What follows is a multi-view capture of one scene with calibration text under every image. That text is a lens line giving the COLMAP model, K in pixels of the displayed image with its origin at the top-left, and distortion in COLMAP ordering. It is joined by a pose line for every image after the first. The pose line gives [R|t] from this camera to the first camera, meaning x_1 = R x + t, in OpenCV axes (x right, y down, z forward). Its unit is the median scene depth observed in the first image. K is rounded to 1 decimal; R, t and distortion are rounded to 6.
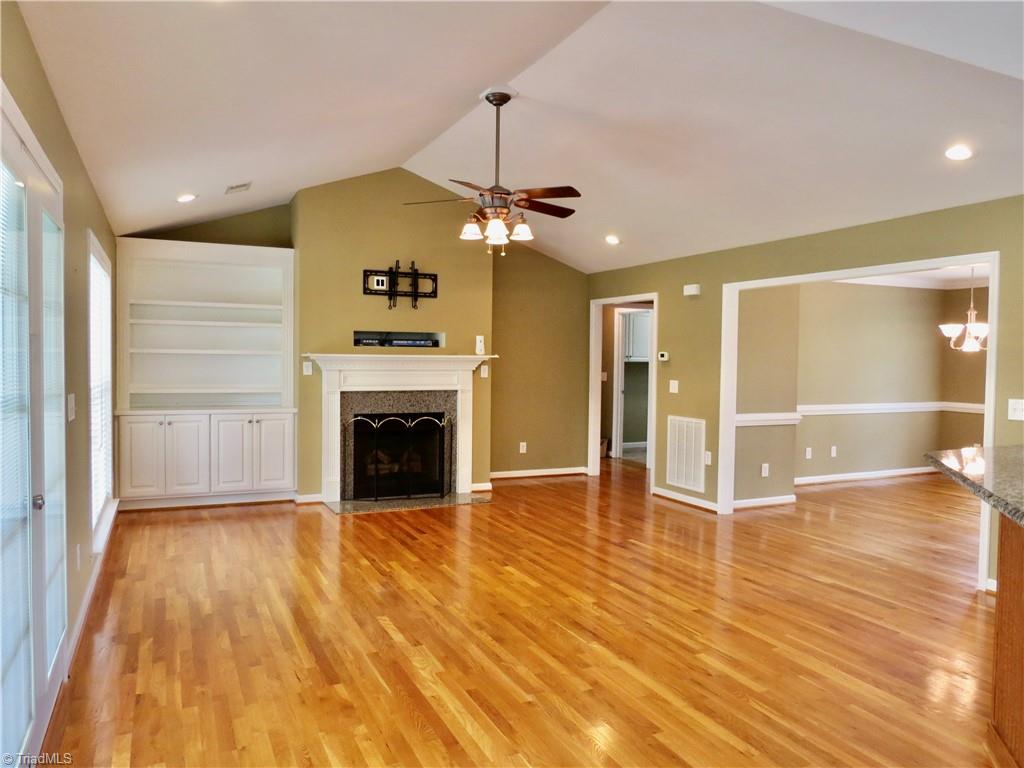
lens RADIAL K [[727.4, 0, 513.4], [0, 727.4, 382.6], [0, 0, 1]] dist [-0.020707, 0.004266]
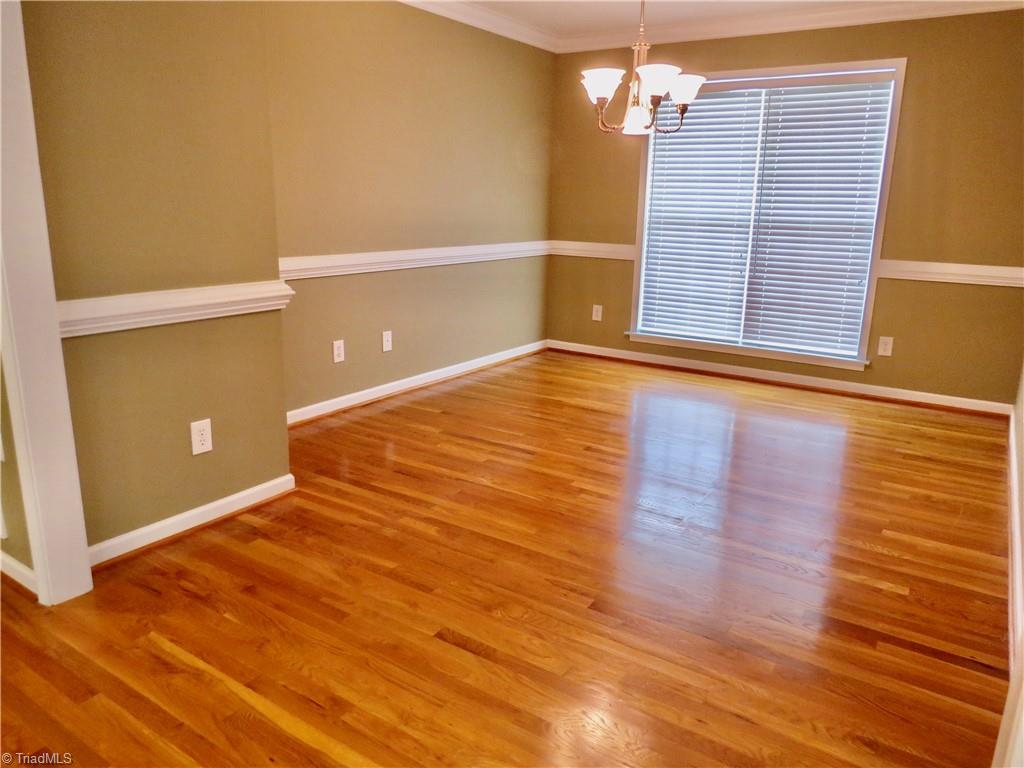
lens RADIAL K [[727.4, 0, 512.1], [0, 727.4, 382.4], [0, 0, 1]] dist [-0.020707, 0.004266]
pose [[0.866525, -0.116681, 0.485303, 0.296290], [0.007346, 0.975168, 0.221343, 0.007728], [-0.499079, -0.188234, 0.845865, 0.567433]]
